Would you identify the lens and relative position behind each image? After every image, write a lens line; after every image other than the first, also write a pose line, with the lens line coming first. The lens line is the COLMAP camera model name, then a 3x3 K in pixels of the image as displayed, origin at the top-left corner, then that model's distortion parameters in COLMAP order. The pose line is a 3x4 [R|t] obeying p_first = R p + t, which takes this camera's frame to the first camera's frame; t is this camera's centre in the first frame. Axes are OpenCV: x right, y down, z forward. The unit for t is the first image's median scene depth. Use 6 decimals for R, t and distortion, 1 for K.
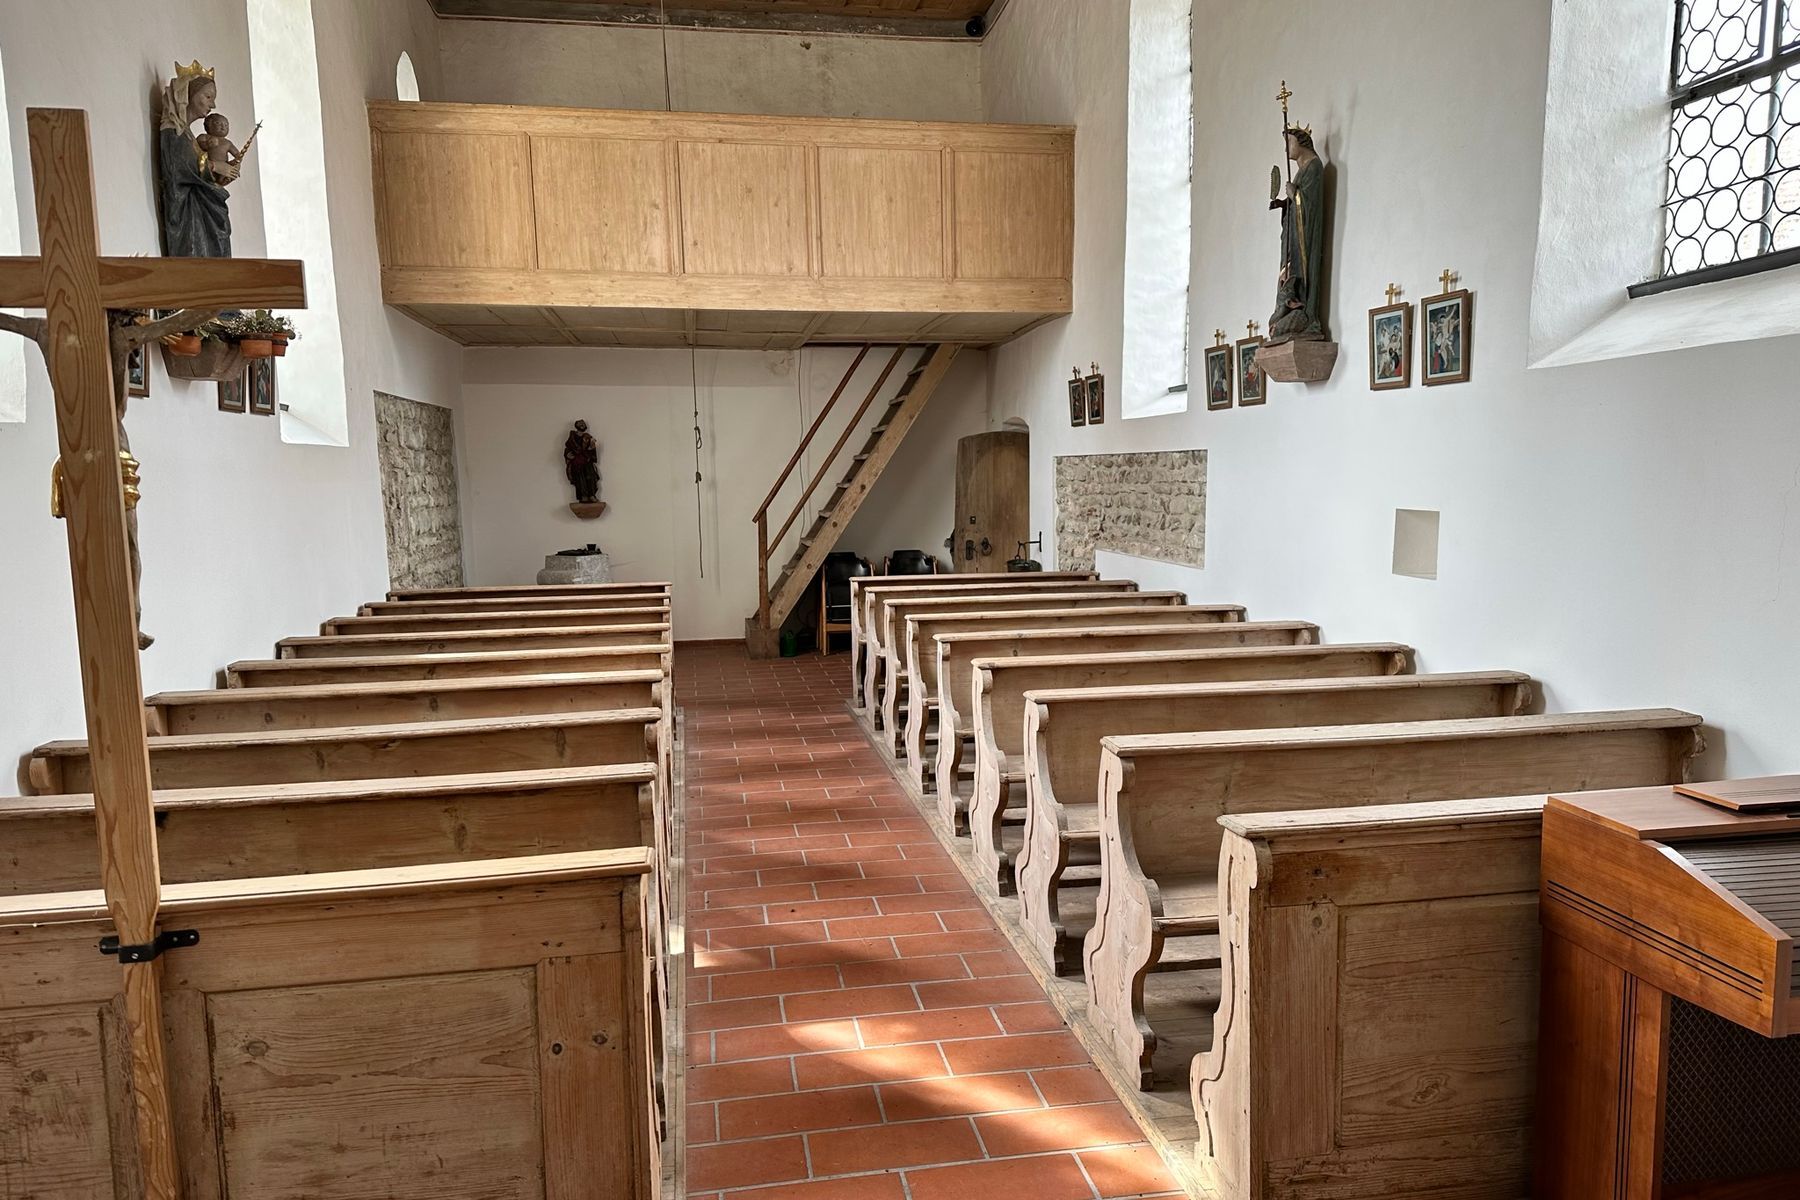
lens RADIAL K [[1277.5, 0, 905.7], [0, 1277.5, 607.3], [0, 0, 1]] dist [0.031629, -0.032608]
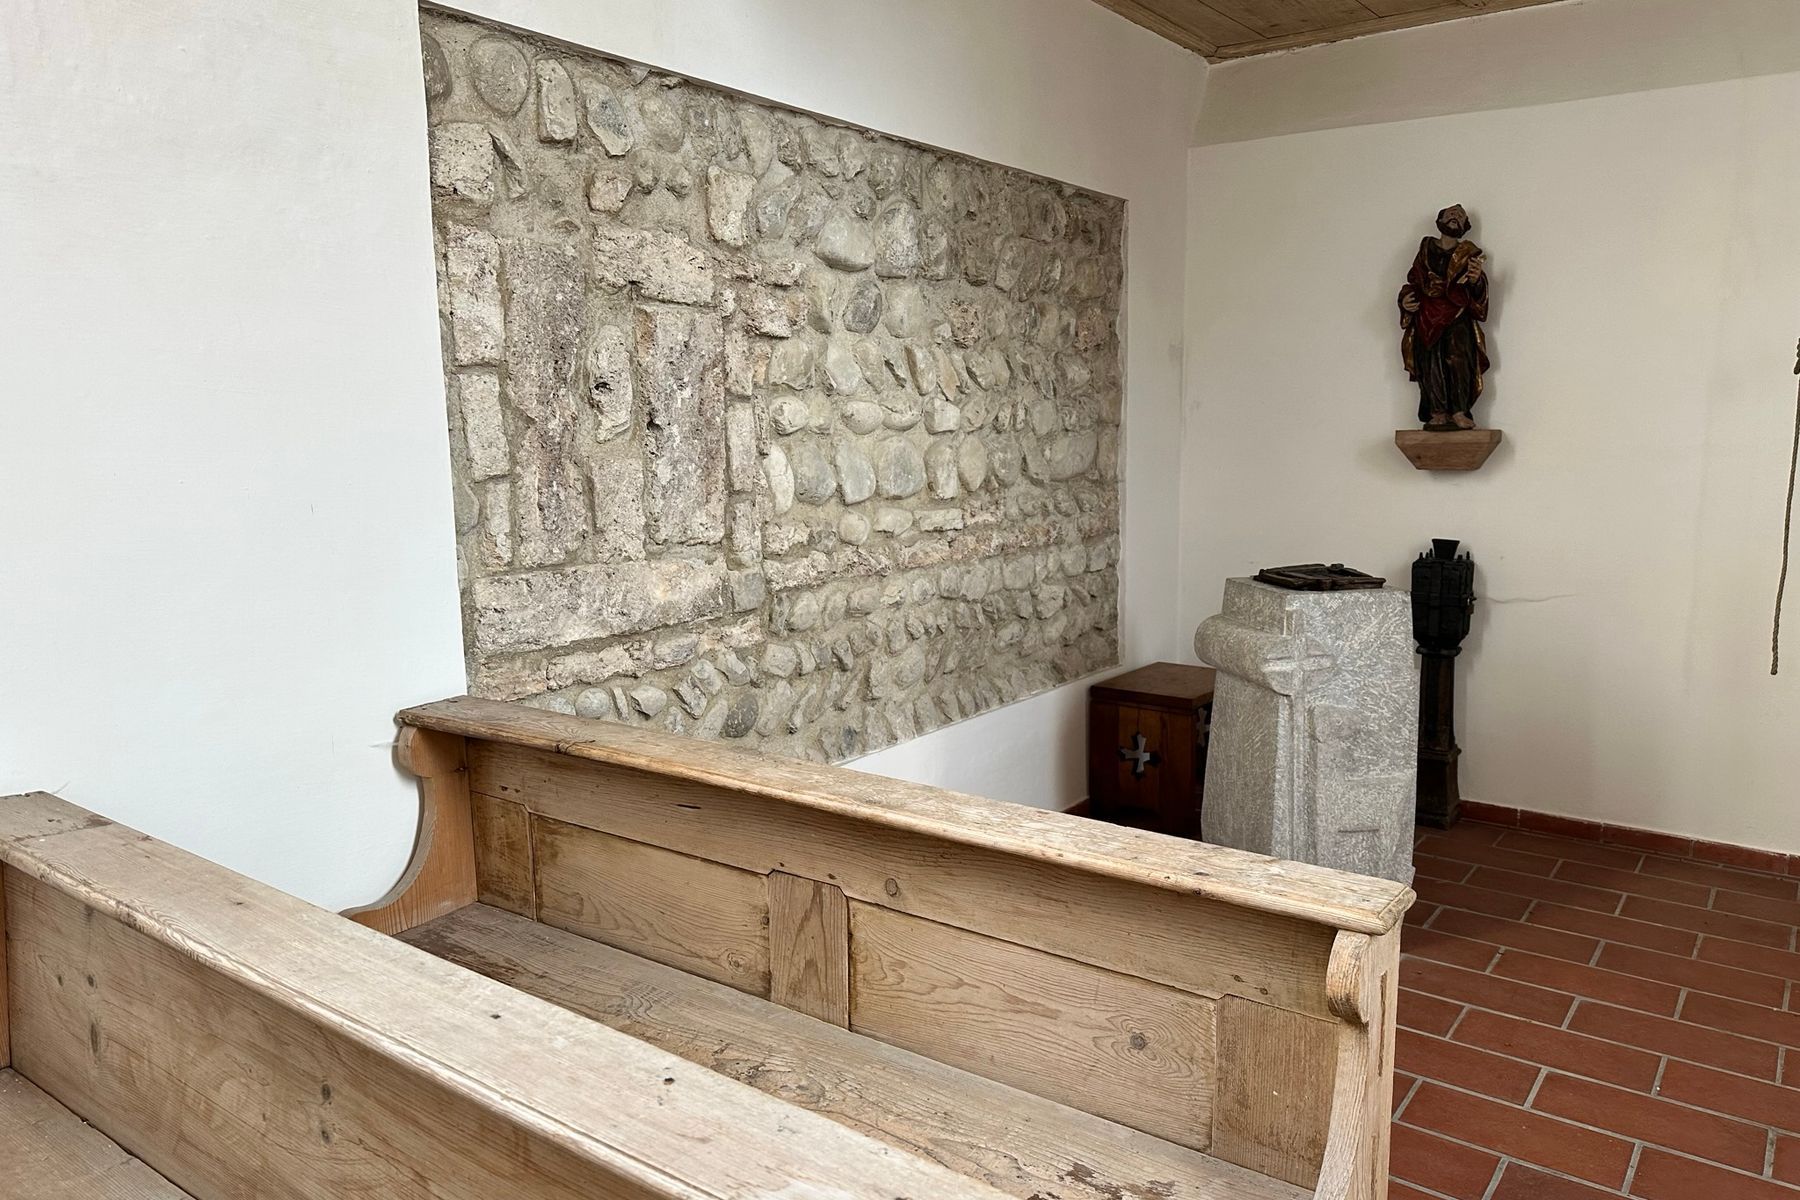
lens RADIAL K [[1277.5, 0, 910.1], [0, 1277.5, 607.4], [0, 0, 1]] dist [0.031629, -0.032608]
pose [[0.697832, 0.120745, -0.706011, -0.086480], [-0.086722, 0.992680, 0.084055, -0.048043], [0.710992, 0.002571, 0.703195, 0.624018]]
